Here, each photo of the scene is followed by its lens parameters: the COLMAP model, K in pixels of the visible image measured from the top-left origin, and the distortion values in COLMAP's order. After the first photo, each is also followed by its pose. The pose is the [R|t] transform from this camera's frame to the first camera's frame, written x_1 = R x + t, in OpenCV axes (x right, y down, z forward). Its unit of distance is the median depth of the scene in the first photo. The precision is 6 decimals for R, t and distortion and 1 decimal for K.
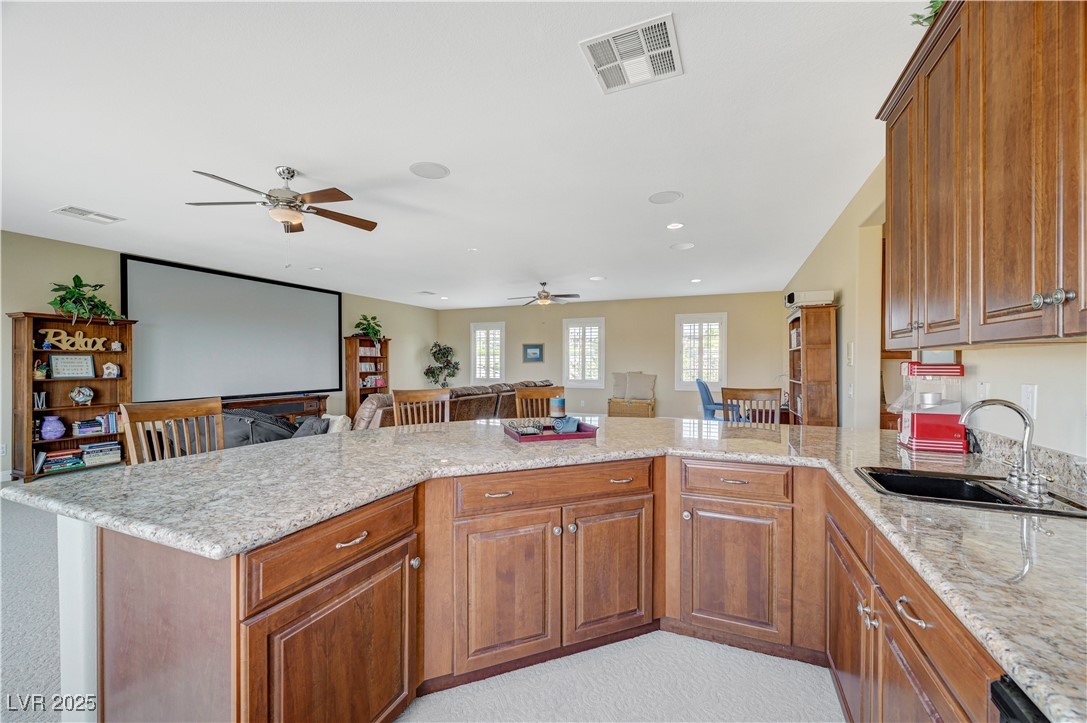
lens RADIAL K [[428.3, 0, 543.6], [0, 428.3, 365.5], [0, 0, 1]] dist [-0.001185, 0.000006]
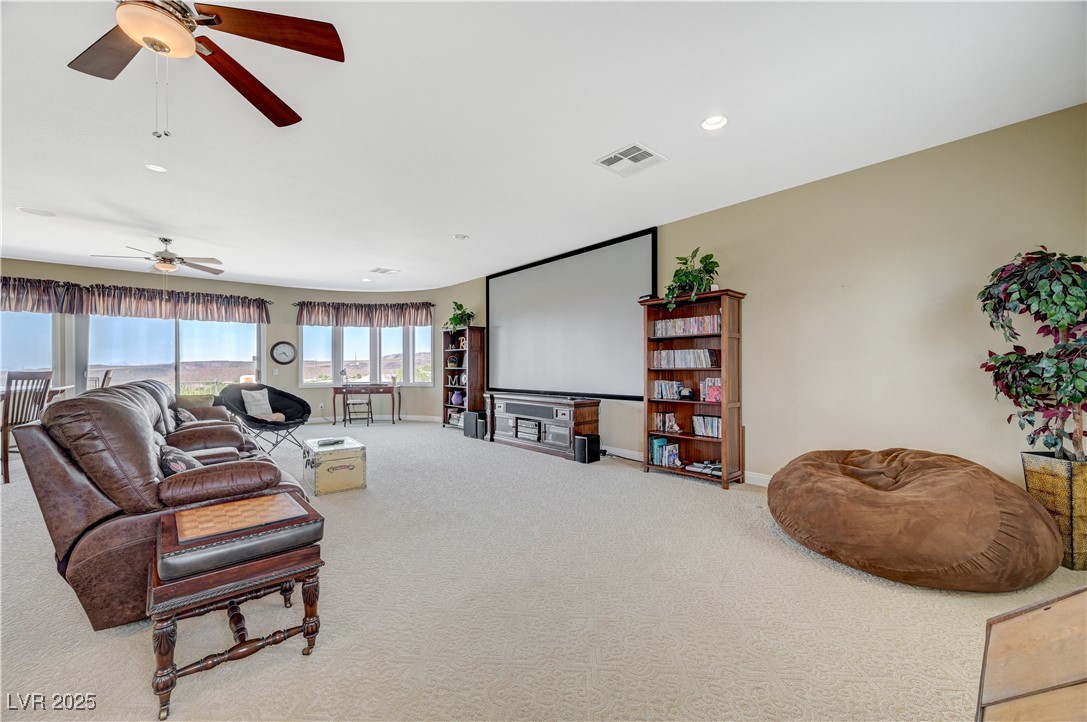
lens RADIAL K [[428.3, 0, 543.6], [0, 428.3, 365.0], [0, 0, 1]] dist [-0.001185, 0.000006]
pose [[-0.433042, -0.000285, -0.901374, 0.154187], [-0.000070, 1.000000, -0.000283, 0.018062], [0.901374, -0.000060, -0.433042, 1.760922]]
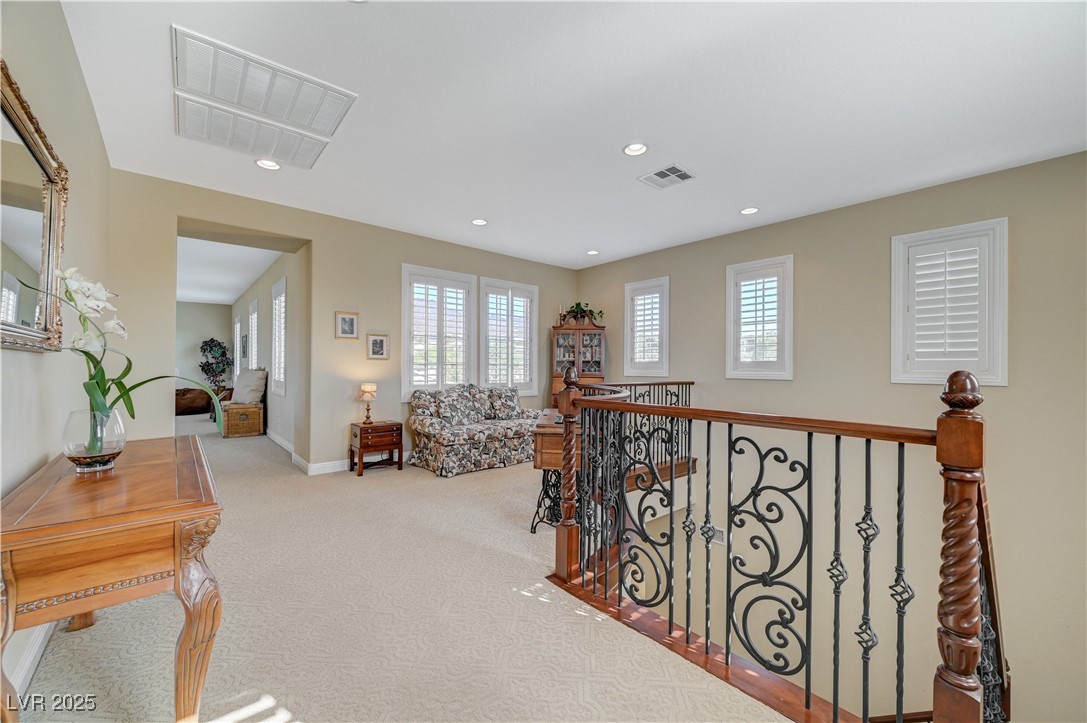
lens RADIAL K [[428.3, 0, 543.6], [0, 428.3, 365.5], [0, 0, 1]] dist [-0.001185, 0.000006]
pose [[0.898041, 0.002460, -0.439905, 1.734972], [-0.004931, 0.999978, -0.004475, 0.019253], [0.439884, 0.006188, 0.898033, 0.949454]]
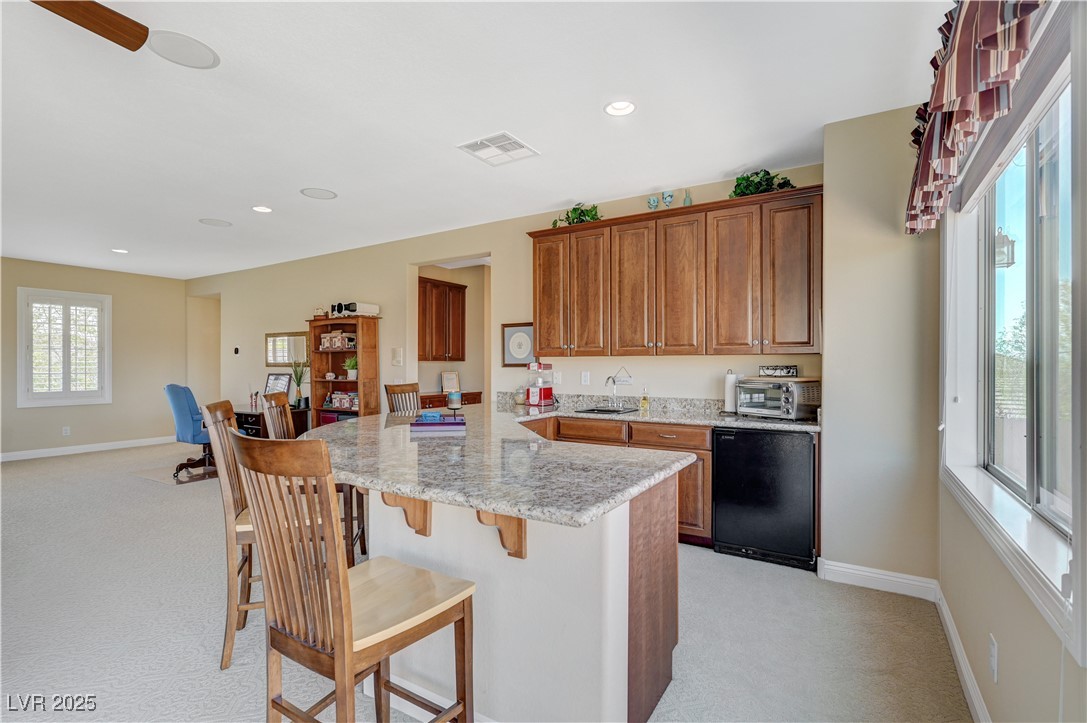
lens RADIAL K [[503.9, 0, 543.5], [0, 503.9, 361.5], [0, 0, 1]] dist [-0.001524, -0.000108]
pose [[0.153327, 0.002116, 0.988173, -0.520204], [0.008306, 0.999960, -0.003430, -0.001954], [-0.988141, 0.008733, 0.153303, 0.218463]]
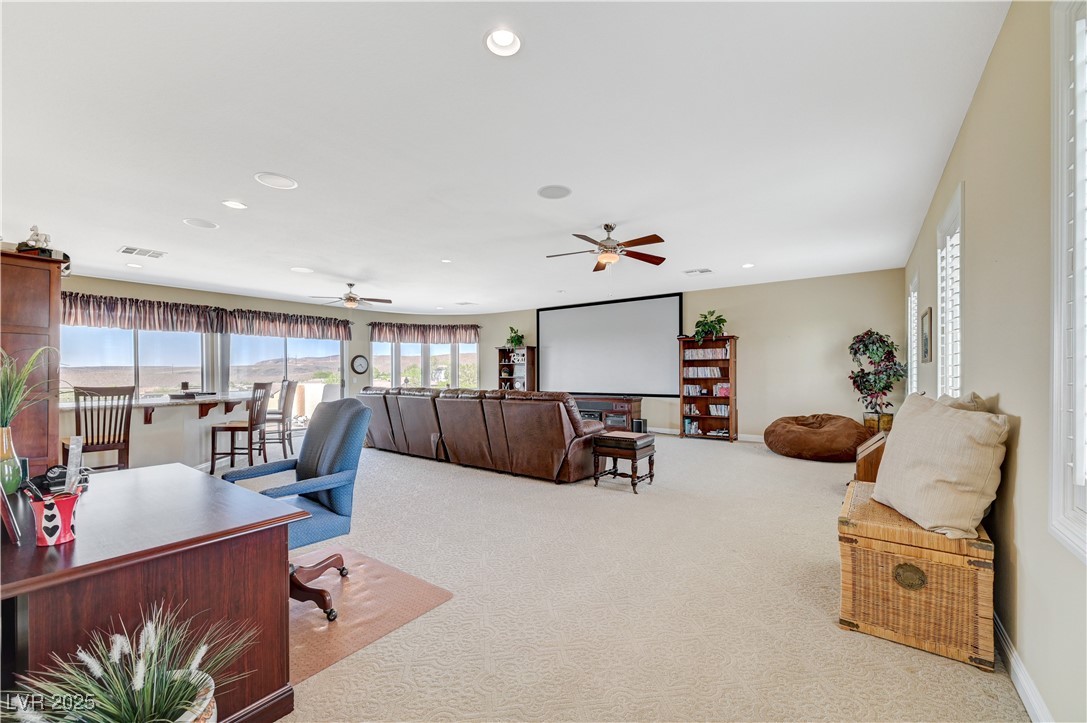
lens RADIAL K [[436.3, 0, 545.6], [0, 436.3, 374.2], [0, 0, 1]] dist [-0.001795, -0.000147]
pose [[-0.226833, 0.006294, -0.973913, 0.826691], [-0.000411, 0.999978, 0.006558, 0.003622], [0.973934, 0.001888, -0.226826, 1.469862]]
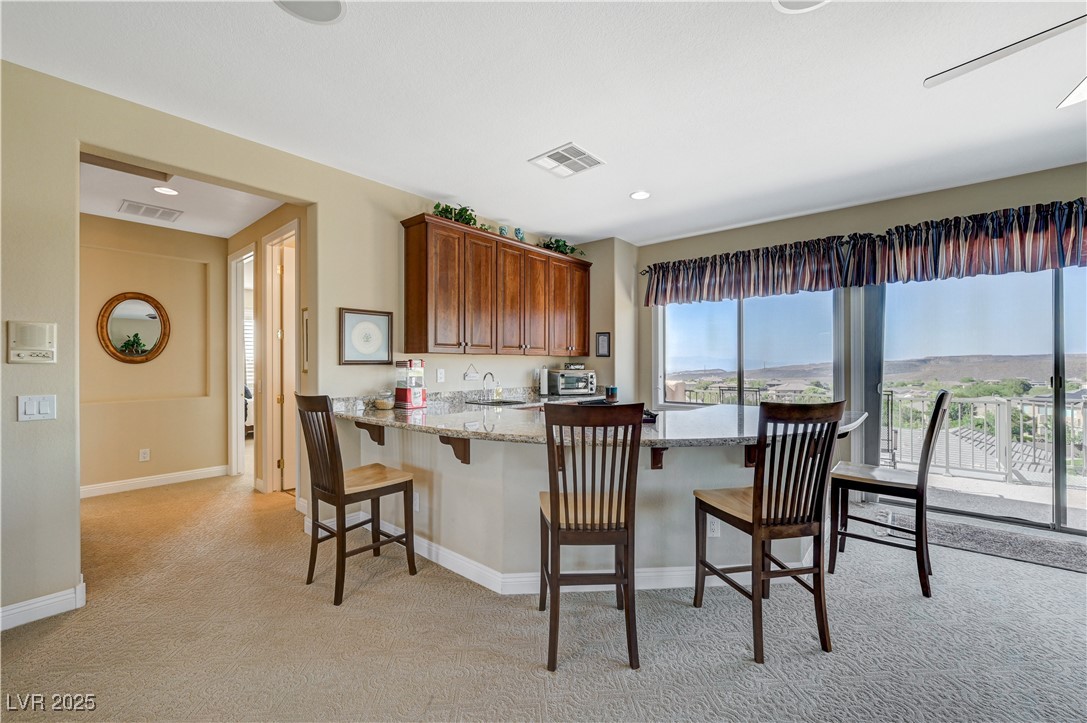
lens RADIAL K [[448.0, 0, 543.5], [0, 448.0, 361.5], [0, 0, 1]] dist [0.000293, -0.000008]
pose [[-0.954162, -0.000985, 0.299290, -0.069351], [-0.000340, 0.999998, 0.002207, -0.001717], [-0.299292, 0.002004, -0.954159, 0.937768]]
